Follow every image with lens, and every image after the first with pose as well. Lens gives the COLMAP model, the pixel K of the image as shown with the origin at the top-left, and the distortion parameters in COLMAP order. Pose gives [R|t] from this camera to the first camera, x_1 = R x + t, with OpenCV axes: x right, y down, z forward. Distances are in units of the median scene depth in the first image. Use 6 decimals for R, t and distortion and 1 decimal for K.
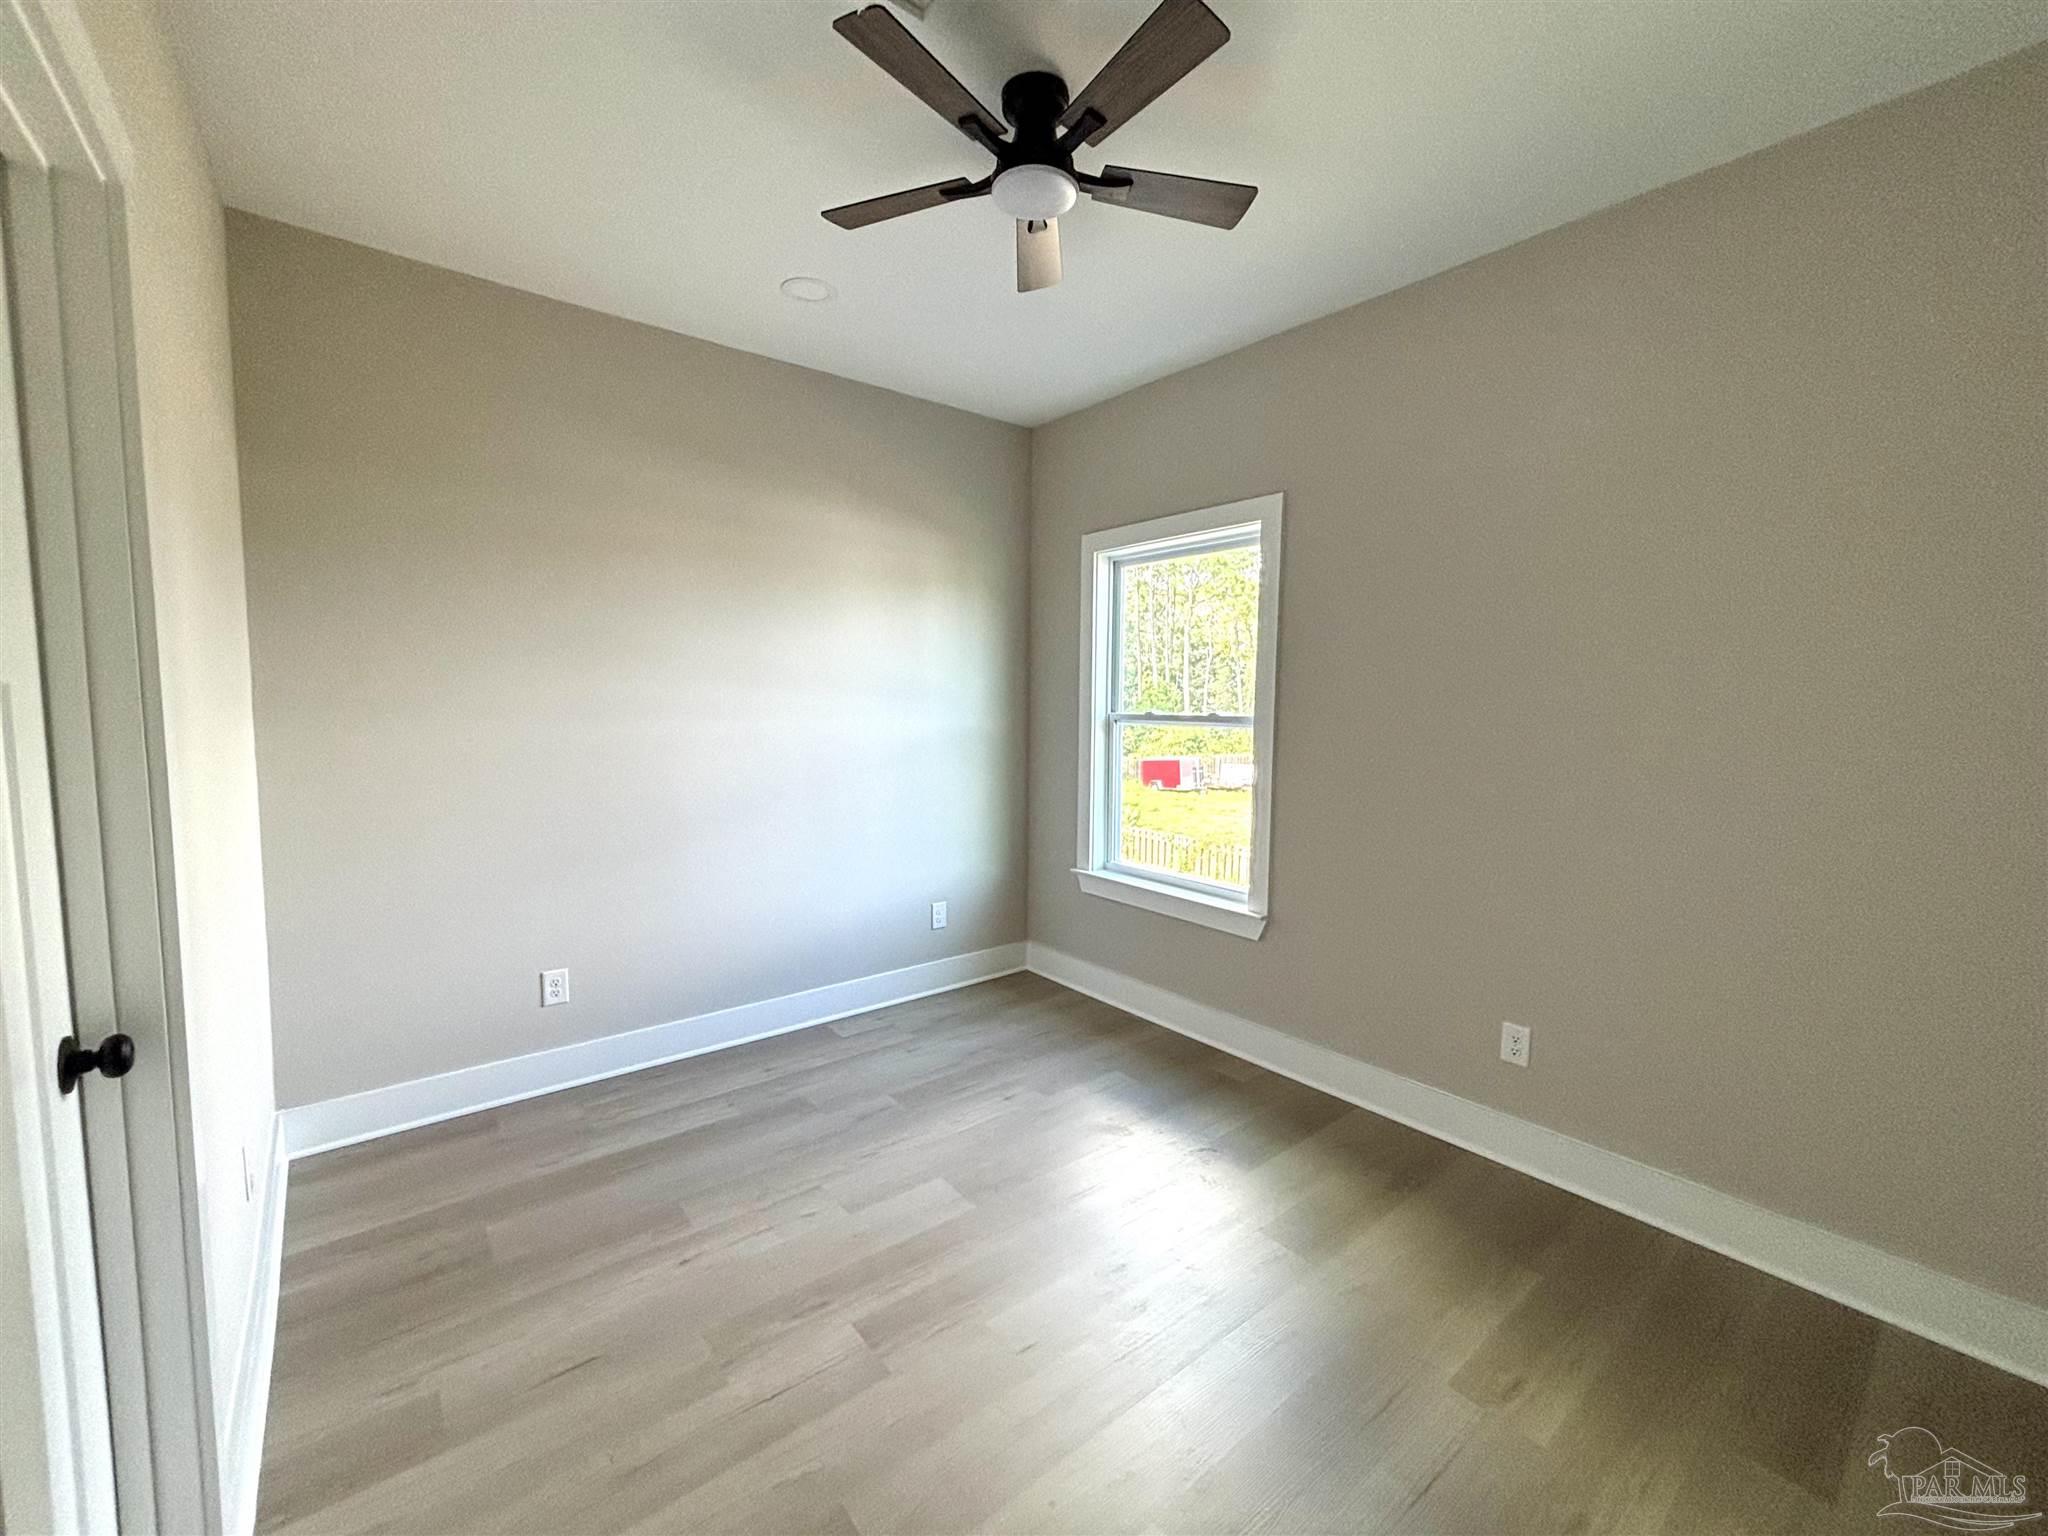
lens RADIAL K [[827.3, 0, 1022.4], [0, 827.3, 765.7], [0, 0, 1]] dist [-0.002643, -0.000140]
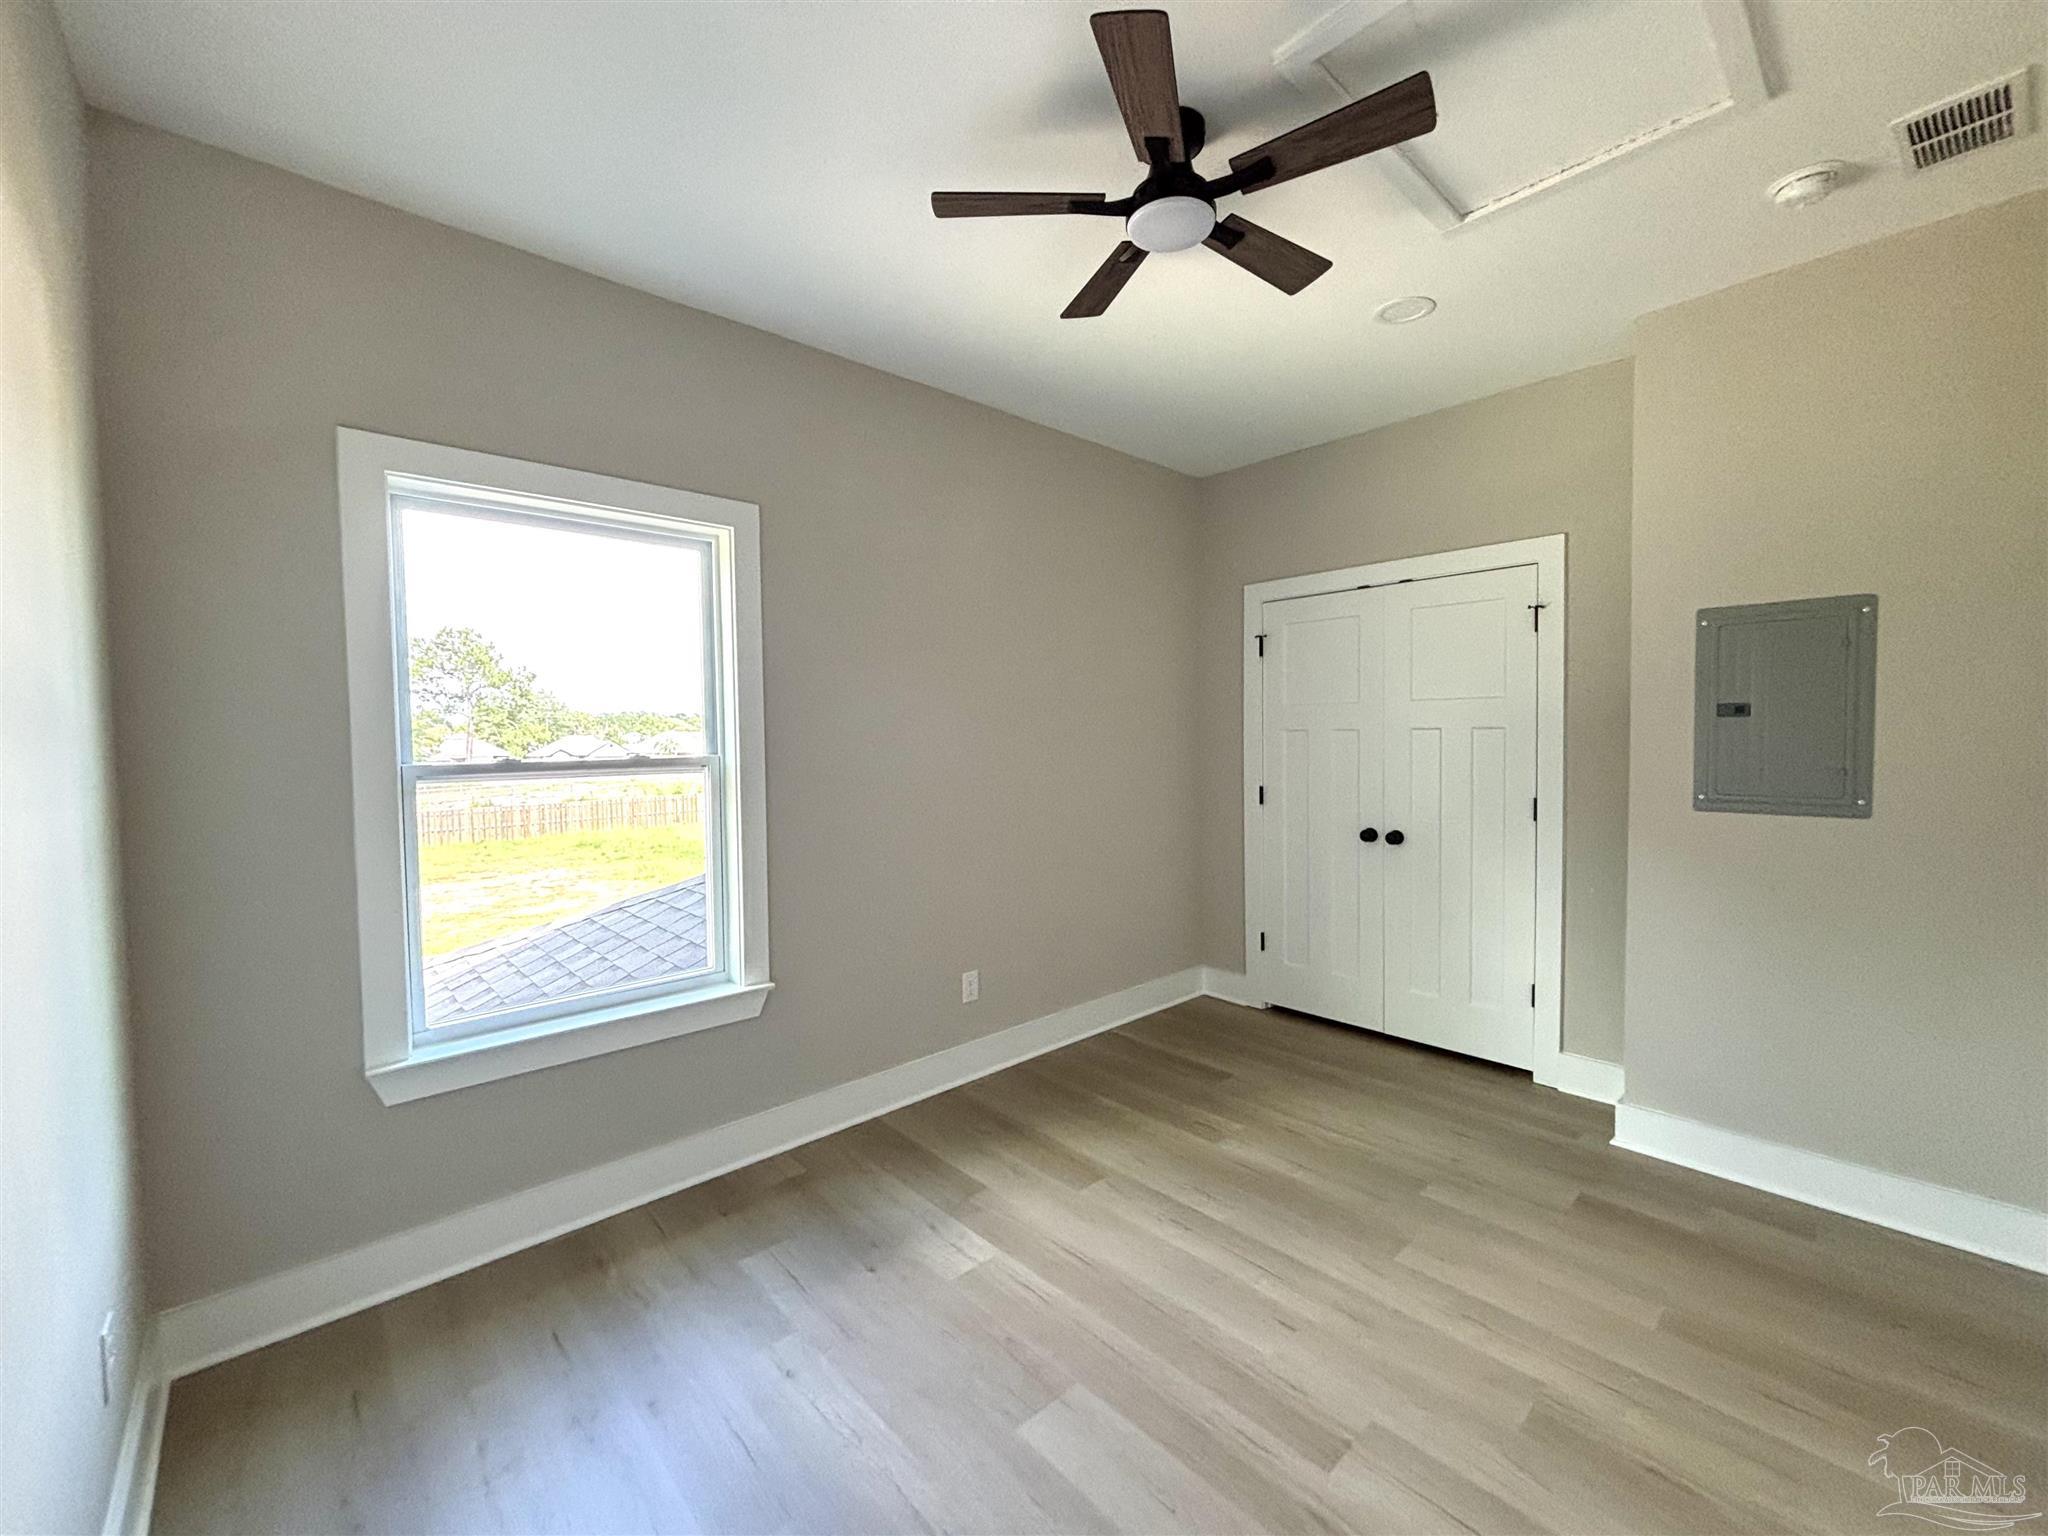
lens RADIAL K [[827.3, 0, 1022.4], [0, 827.3, 765.7], [0, 0, 1]] dist [-0.002643, -0.000140]
pose [[-0.054319, -0.039658, 0.997736, -0.578356], [0.104829, 0.993463, 0.045195, -0.056154], [-0.993006, 0.107046, -0.049806, 0.745057]]
